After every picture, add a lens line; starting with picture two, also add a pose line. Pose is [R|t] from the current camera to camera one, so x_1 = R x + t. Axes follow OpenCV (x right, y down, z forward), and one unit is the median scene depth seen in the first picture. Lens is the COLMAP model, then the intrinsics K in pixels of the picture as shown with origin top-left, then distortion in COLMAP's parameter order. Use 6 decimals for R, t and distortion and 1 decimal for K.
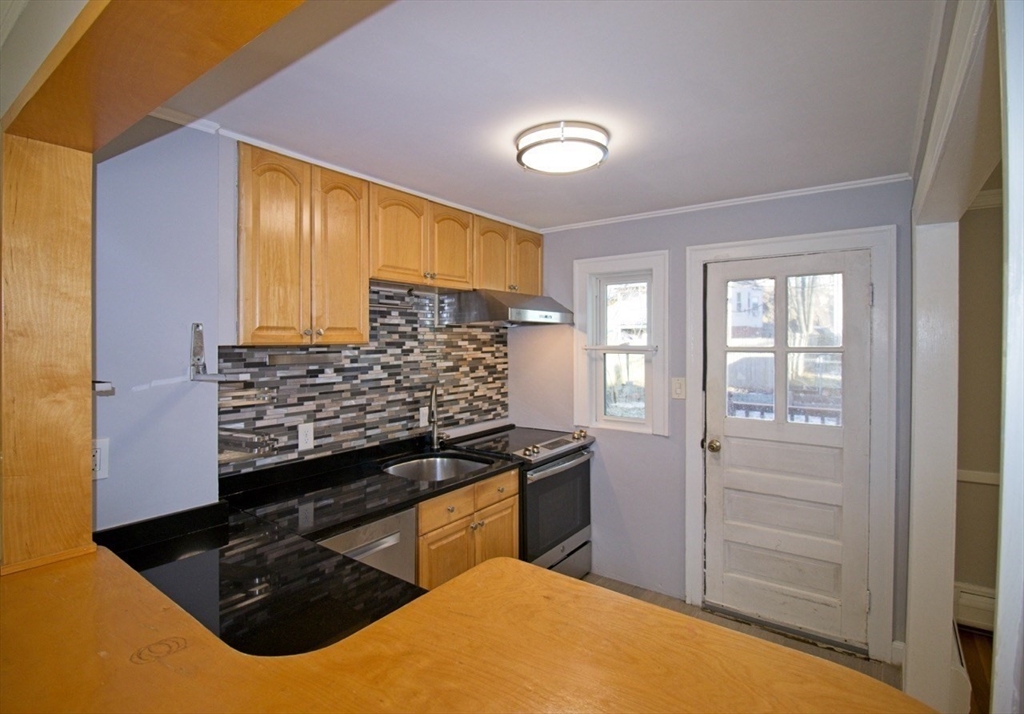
lens RADIAL K [[506.8, 0, 487.4], [0, 506.8, 344.6], [0, 0, 1]] dist [-0.002571, -0.000476]
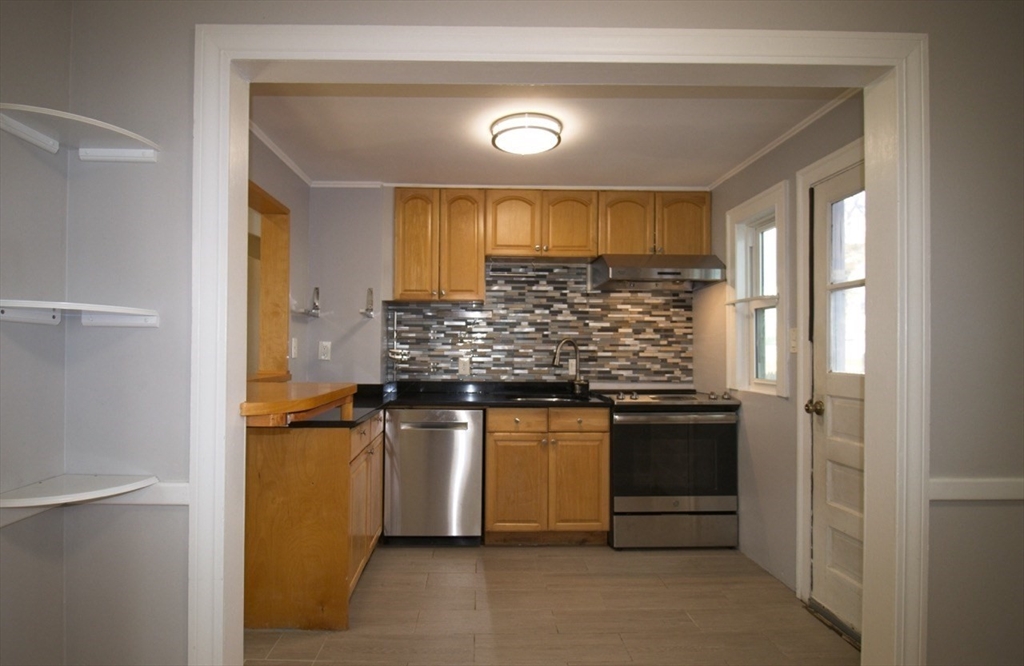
lens RADIAL K [[531.8, 0, 482.1], [0, 531.8, 346.2], [0, 0, 1]] dist [0.001573, -0.016064]
pose [[0.626488, 0.000162, -0.779431, 0.762757], [-0.016320, 0.999783, -0.012910, 0.118802], [0.779260, 0.020809, 0.626355, 0.040291]]
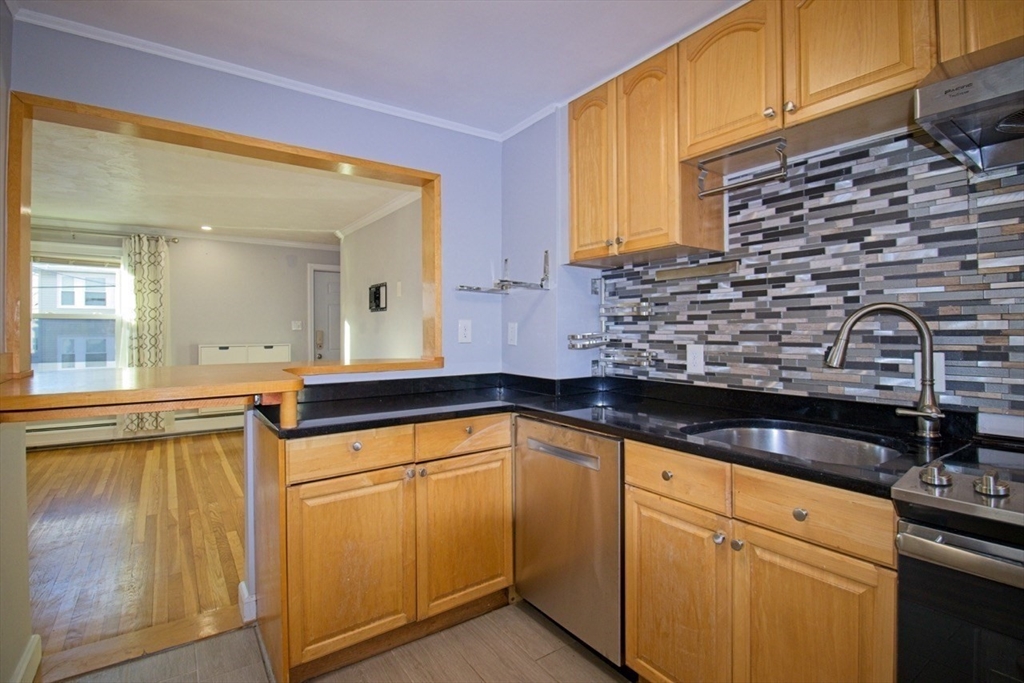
lens RADIAL K [[488.3, 0, 511.7], [0, 488.3, 328.1], [0, 0, 1]] dist [0.003093, -0.014188]
pose [[-0.291446, -0.003314, -0.956581, 0.471526], [-0.007082, 0.999974, -0.001307, 0.108779], [0.956561, 0.006393, -0.291462, 0.788022]]
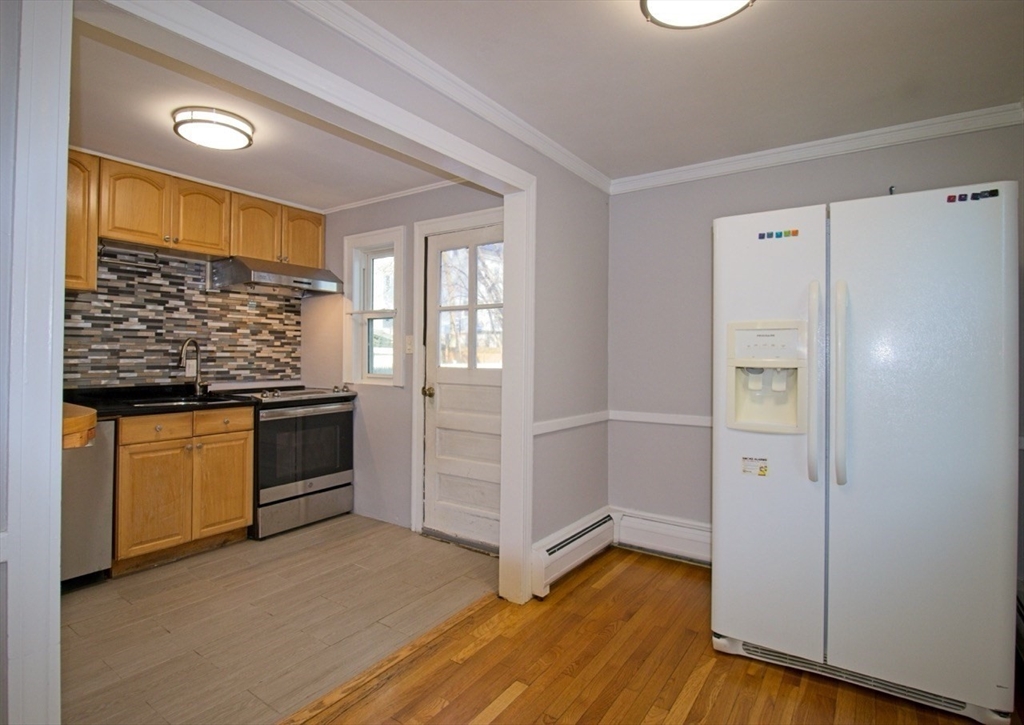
lens RADIAL K [[536.5, 0, 482.2], [0, 536.5, 348.5], [0, 0, 1]] dist [-0.002361, -0.000993]
pose [[0.999662, 0.011917, 0.023127, 0.529401], [-0.011451, 0.999731, -0.020157, 0.121187], [-0.023361, 0.019885, 0.999529, -0.234806]]
